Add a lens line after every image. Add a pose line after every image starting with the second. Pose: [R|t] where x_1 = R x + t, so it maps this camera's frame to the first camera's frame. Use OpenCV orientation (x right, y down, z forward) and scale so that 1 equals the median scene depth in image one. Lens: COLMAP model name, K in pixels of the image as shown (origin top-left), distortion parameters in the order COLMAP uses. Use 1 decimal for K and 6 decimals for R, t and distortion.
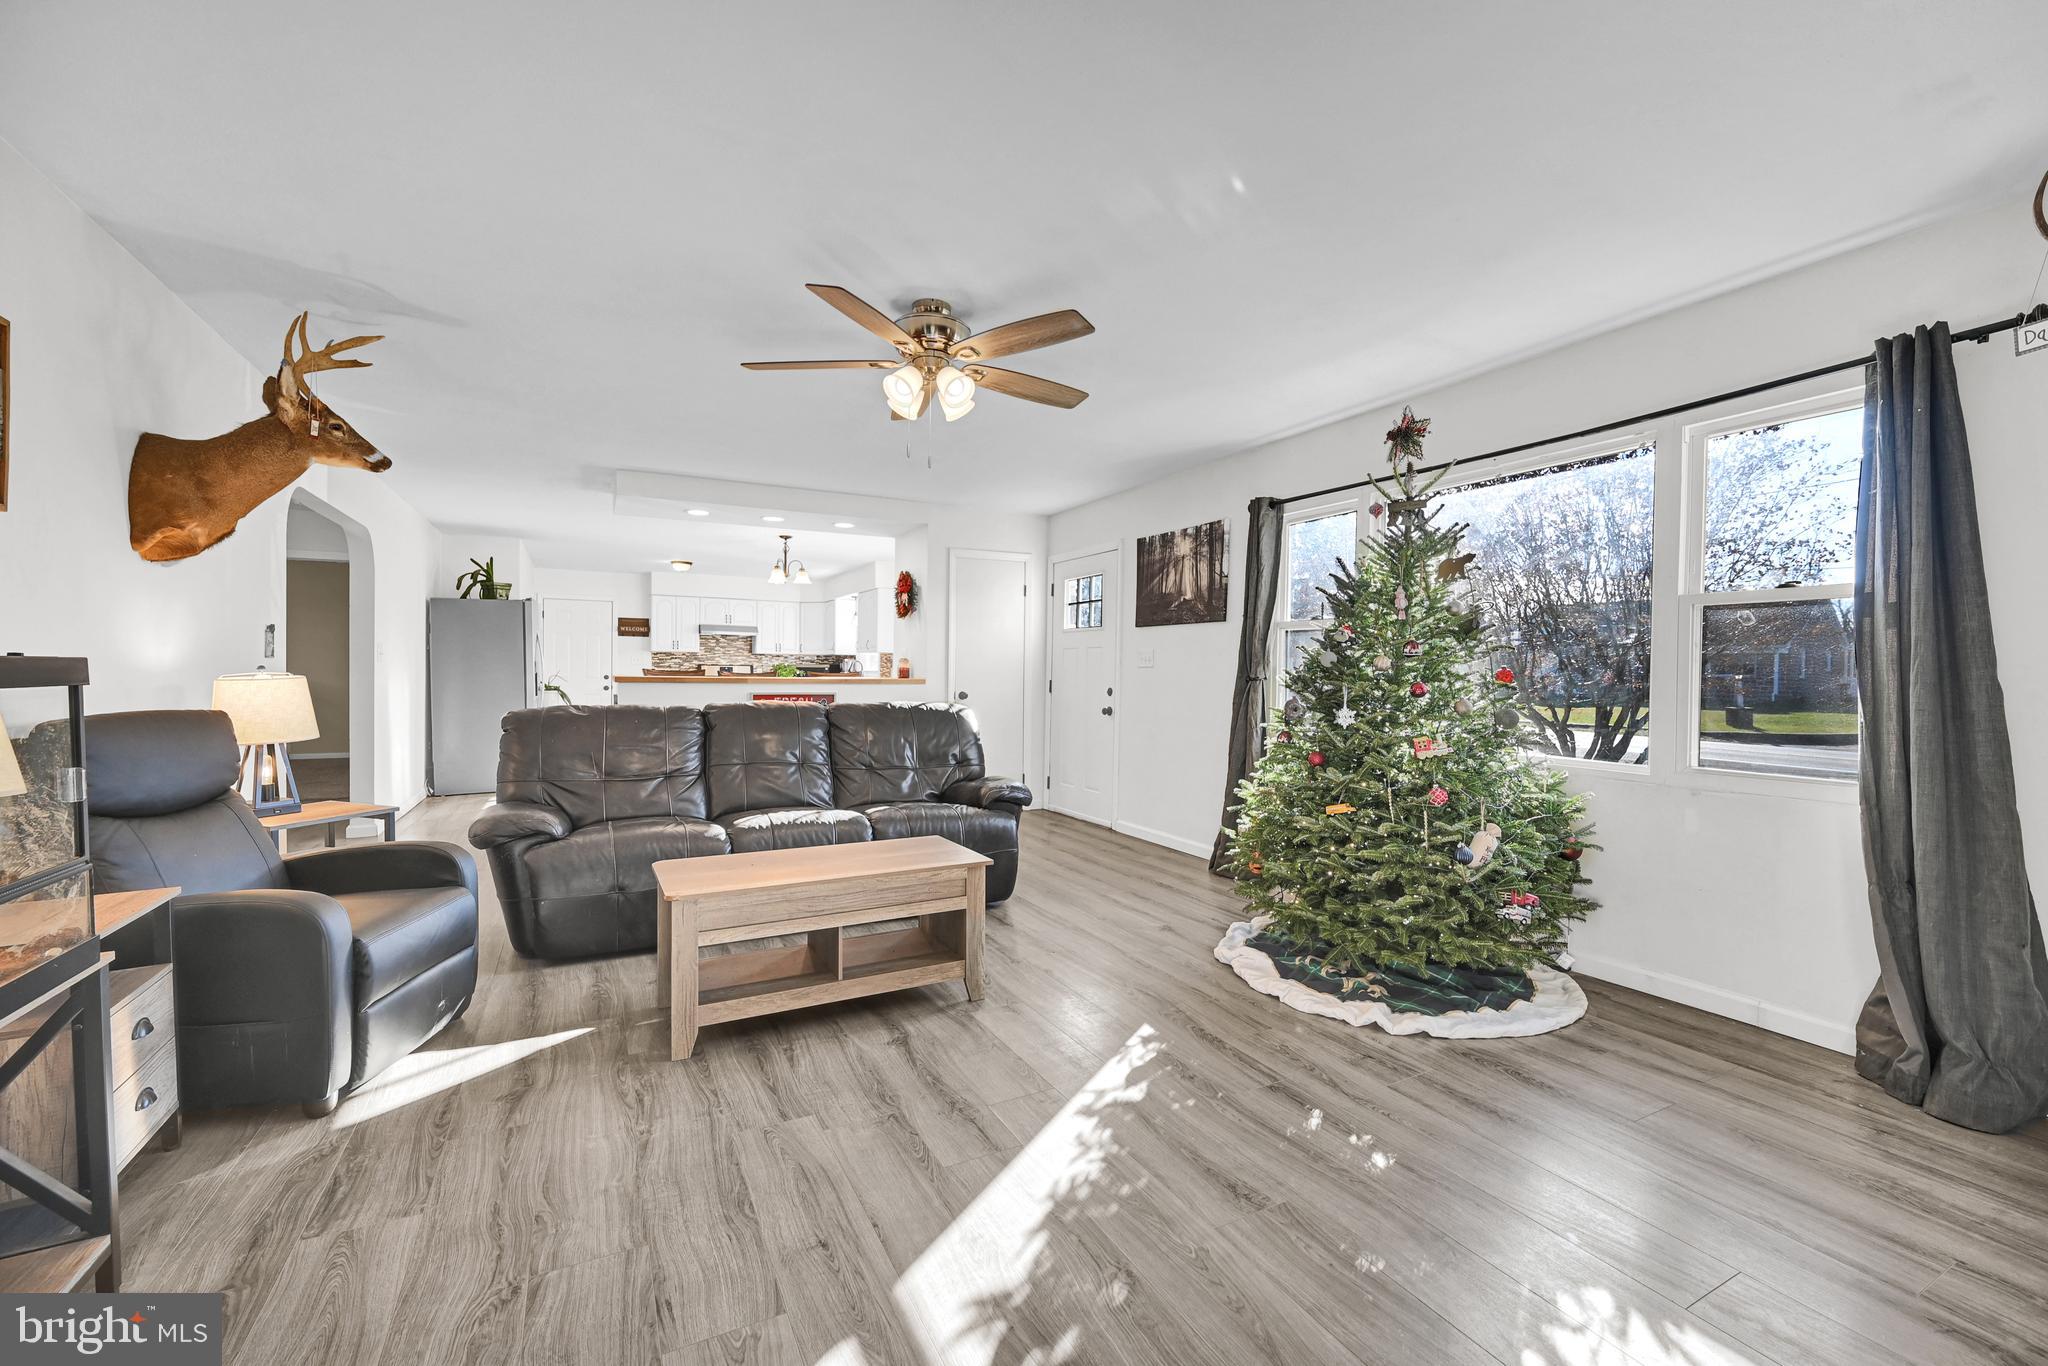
lens RADIAL K [[825.8, 0, 1028.7], [0, 825.8, 678.3], [0, 0, 1]] dist [-0.001248, -0.000157]
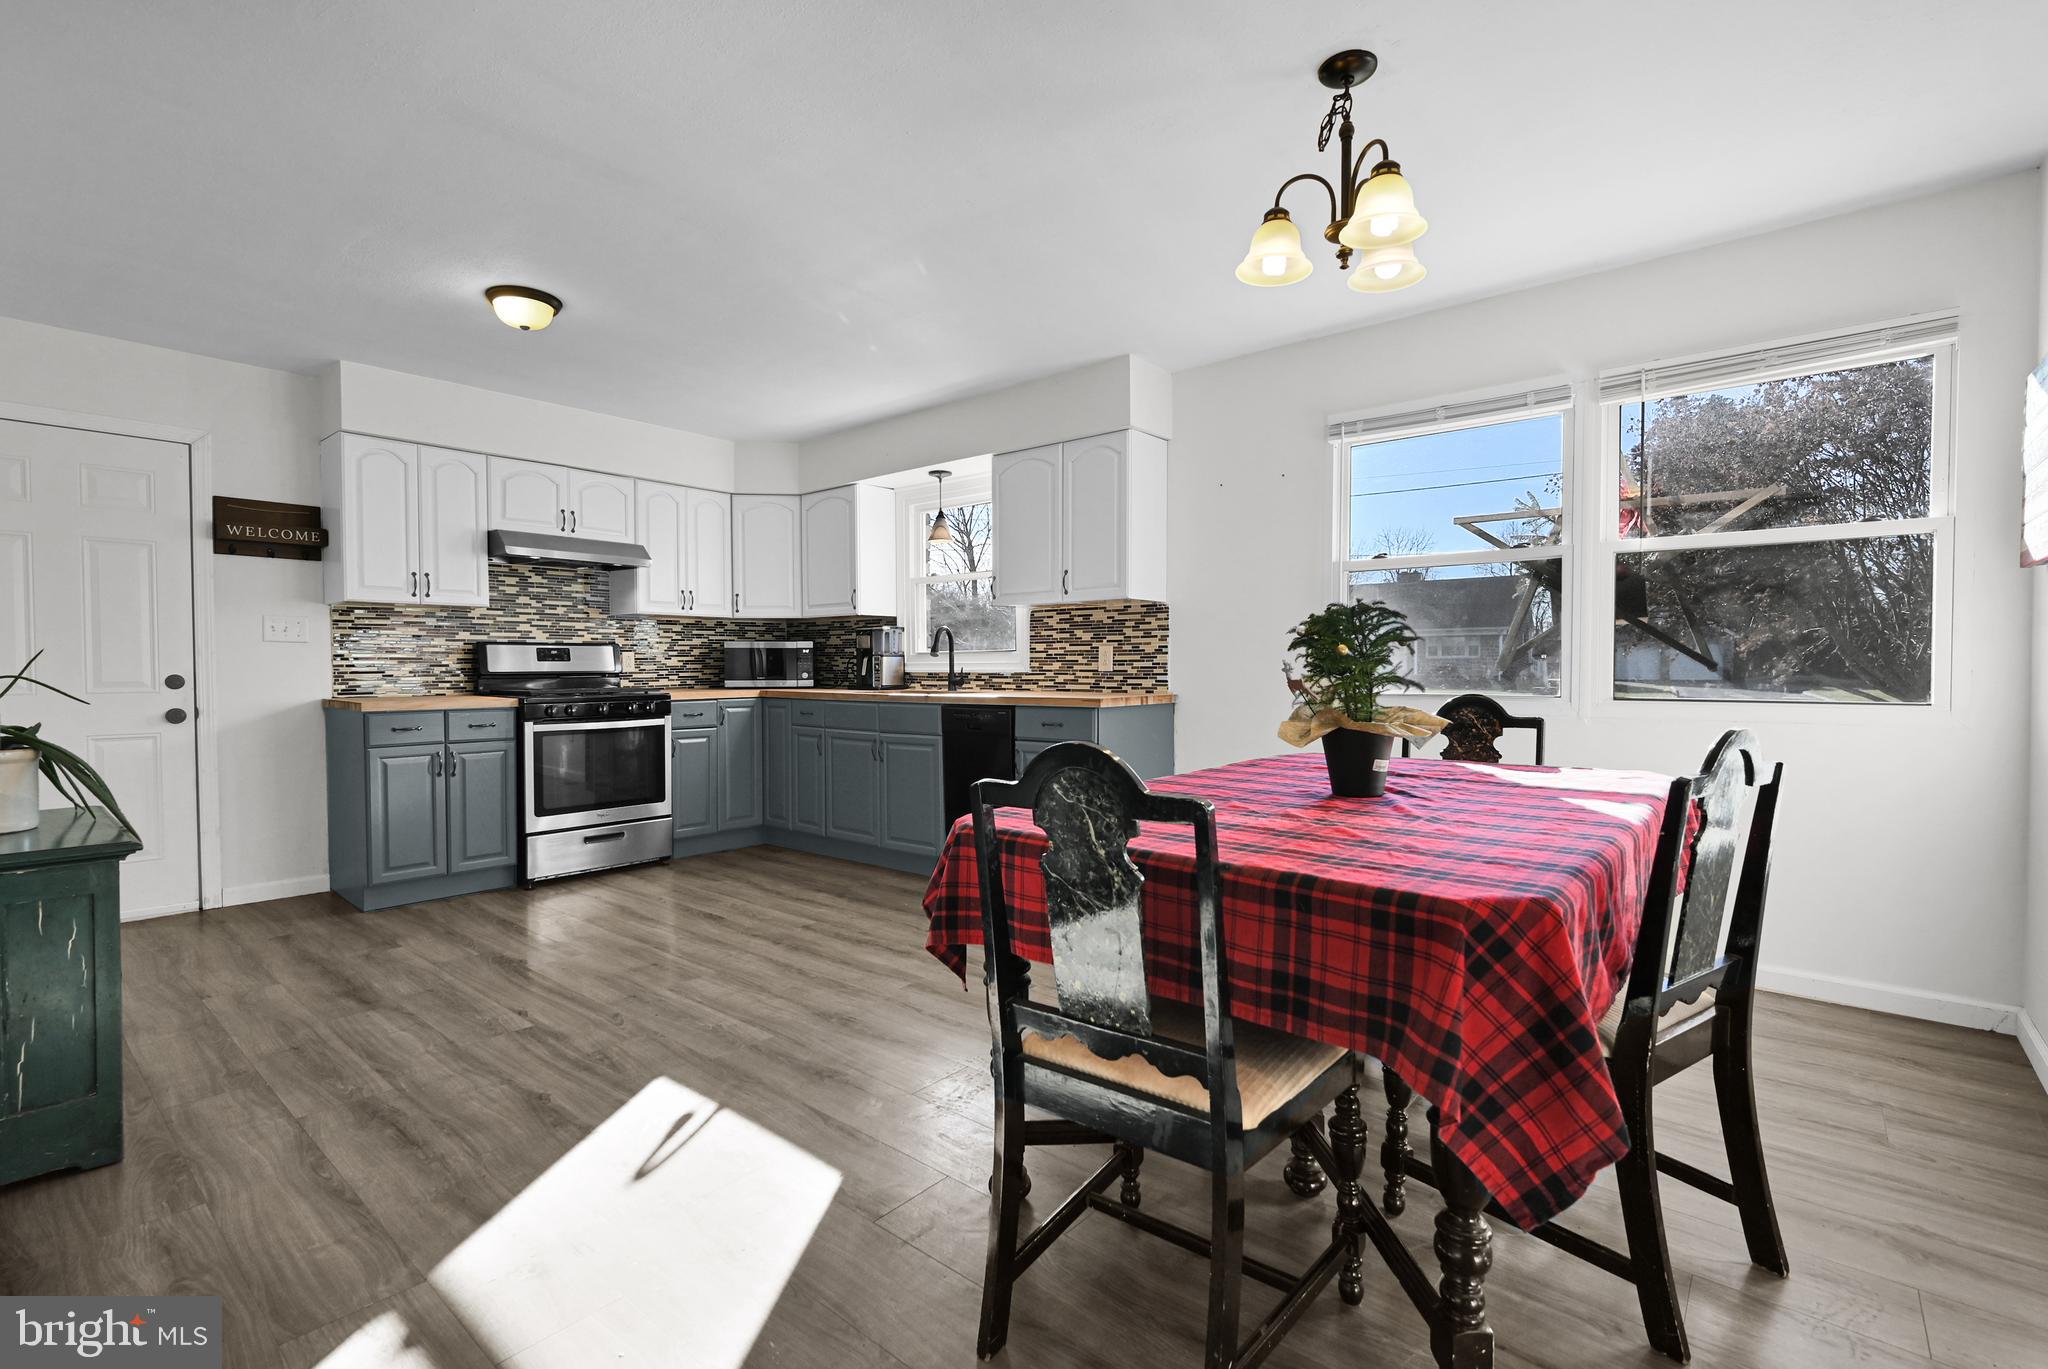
lens RADIAL K [[910.4, 0, 1017.1], [0, 910.4, 692.5], [0, 0, 1]] dist [0.000850, 0.000063]
pose [[0.927351, -0.024586, 0.373384, -1.170087], [0.016039, 0.999534, 0.025979, -0.002258], [-0.373849, -0.018103, 0.927313, 1.888419]]
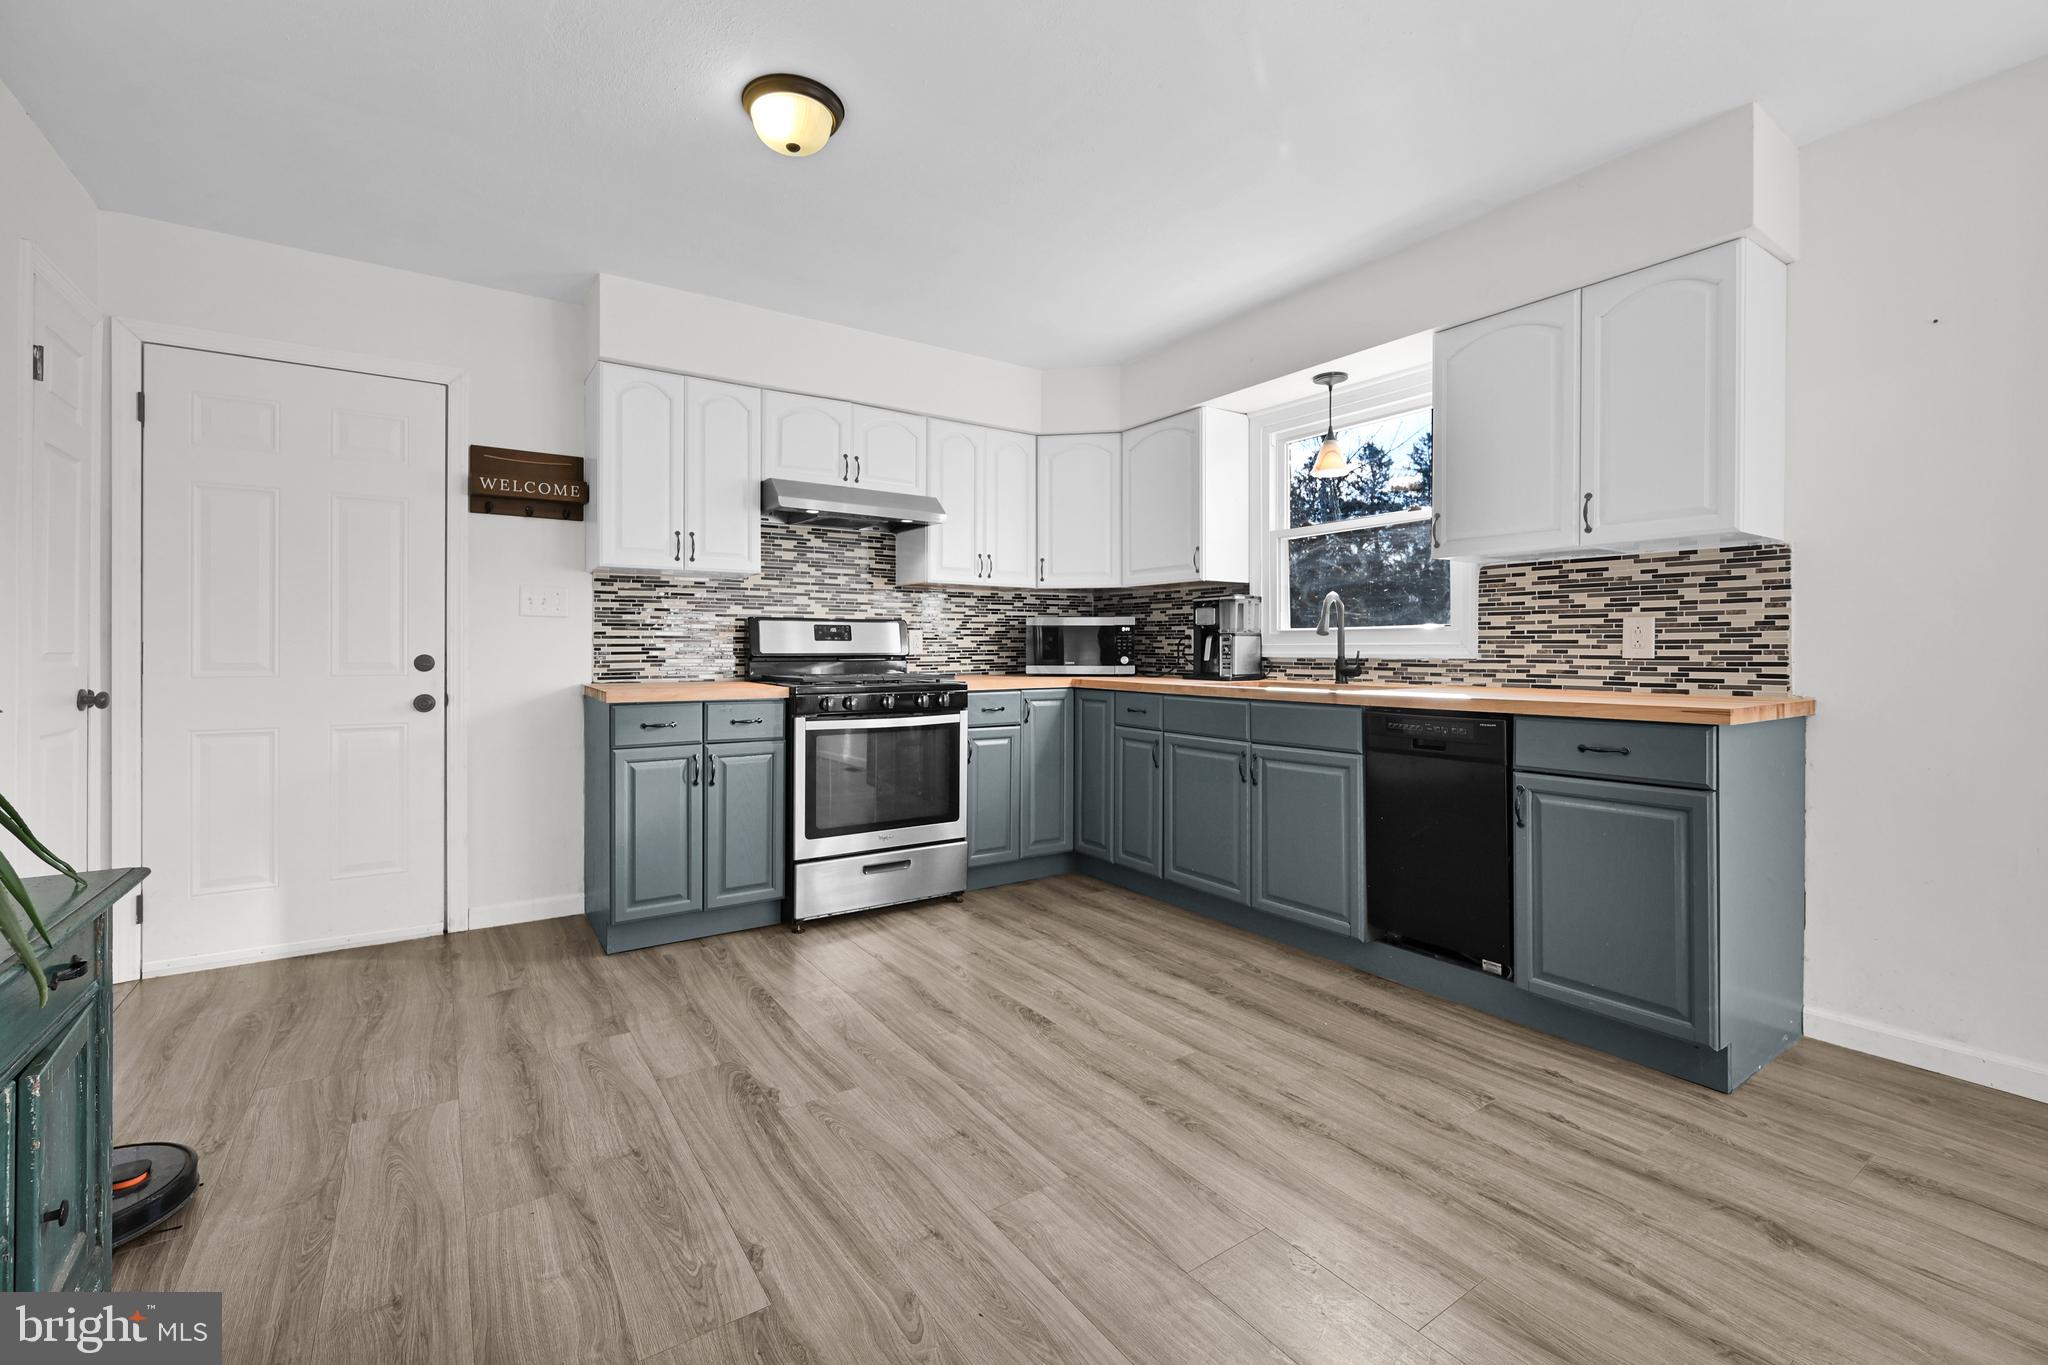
lens RADIAL K [[836.9, 0, 1019.6], [0, 836.9, 656.8], [0, 0, 1]] dist [-0.001777, -0.000231]
pose [[0.992948, -0.010087, 0.118124, -1.199403], [0.009897, 0.999949, 0.002197, -0.005428], [-0.118140, -0.001012, 0.992996, 2.413010]]
